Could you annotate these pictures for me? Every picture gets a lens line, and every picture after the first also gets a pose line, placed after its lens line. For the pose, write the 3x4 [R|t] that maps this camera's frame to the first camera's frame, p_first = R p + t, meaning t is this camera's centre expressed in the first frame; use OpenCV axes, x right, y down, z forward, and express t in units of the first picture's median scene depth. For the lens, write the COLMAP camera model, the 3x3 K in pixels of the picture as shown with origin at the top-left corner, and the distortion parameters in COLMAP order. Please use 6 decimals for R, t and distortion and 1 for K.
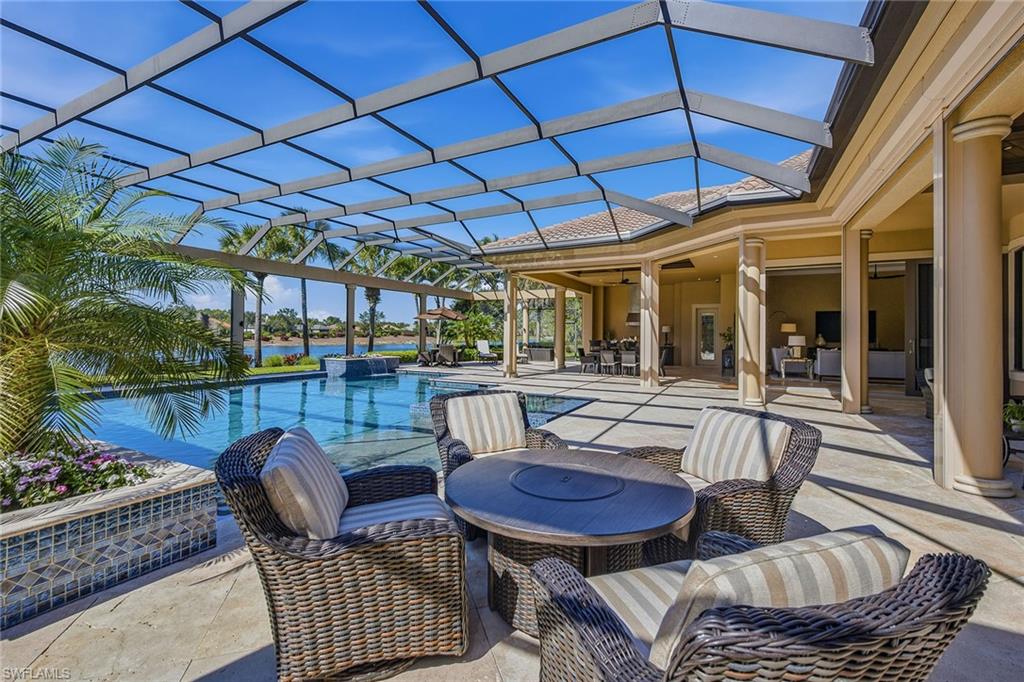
lens RADIAL K [[436.3, 0, 512.0], [0, 436.3, 341.0], [0, 0, 1]] dist [-0.000085, -0.000004]
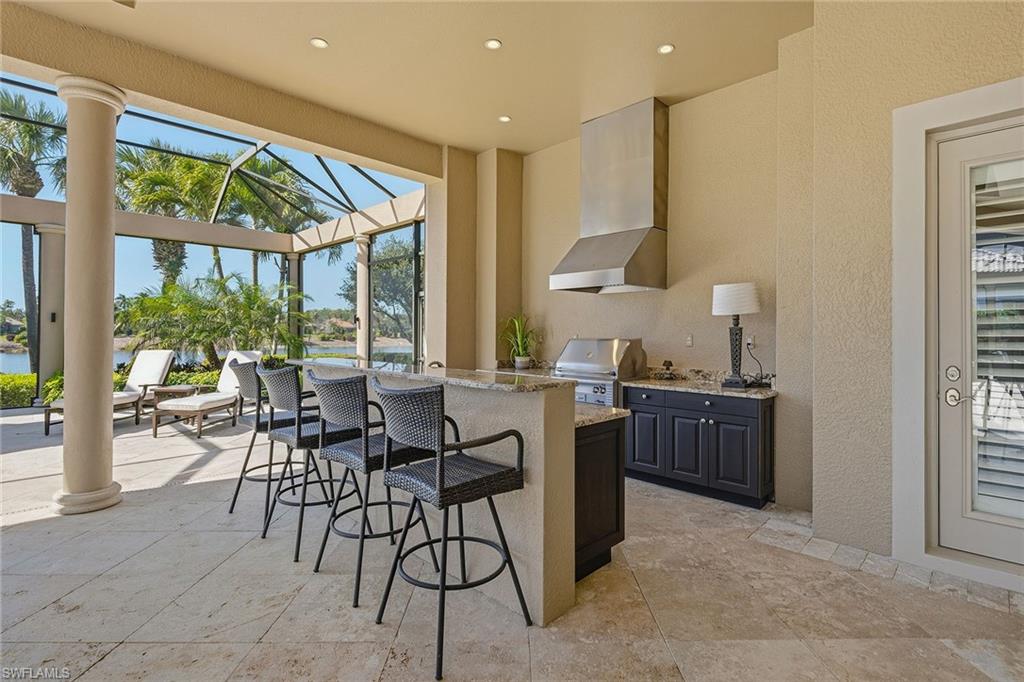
lens RADIAL K [[491.6, 0, 512.0], [0, 491.6, 341.0], [0, 0, 1]] dist [0.010552, -0.000112]
pose [[0.950659, -0.001779, -0.310233, 0.311401], [0.002465, 0.999995, 0.001821, -0.008532], [0.310228, -0.002496, 0.950659, 0.727912]]
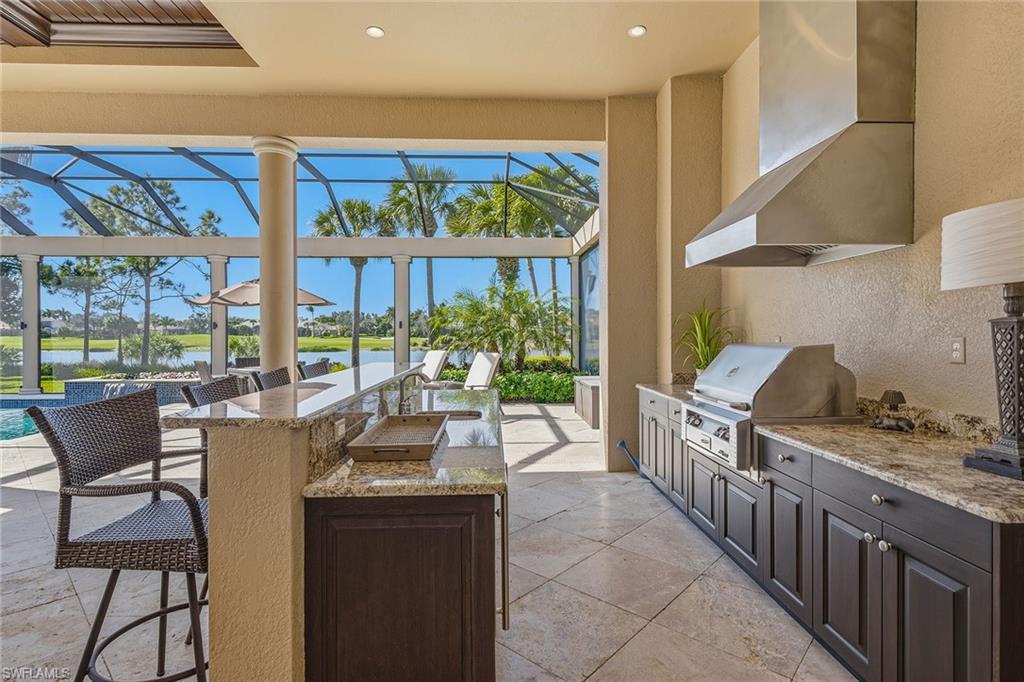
lens RADIAL K [[503.8, 0, 512.0], [0, 503.8, 341.0], [0, 0, 1]] dist [0.012578, 0.000138]
pose [[0.490361, -0.000656, -0.871519, 0.370004], [-0.003763, 0.999989, -0.002870, -0.009385], [0.871511, 0.004687, 0.490353, 0.844549]]
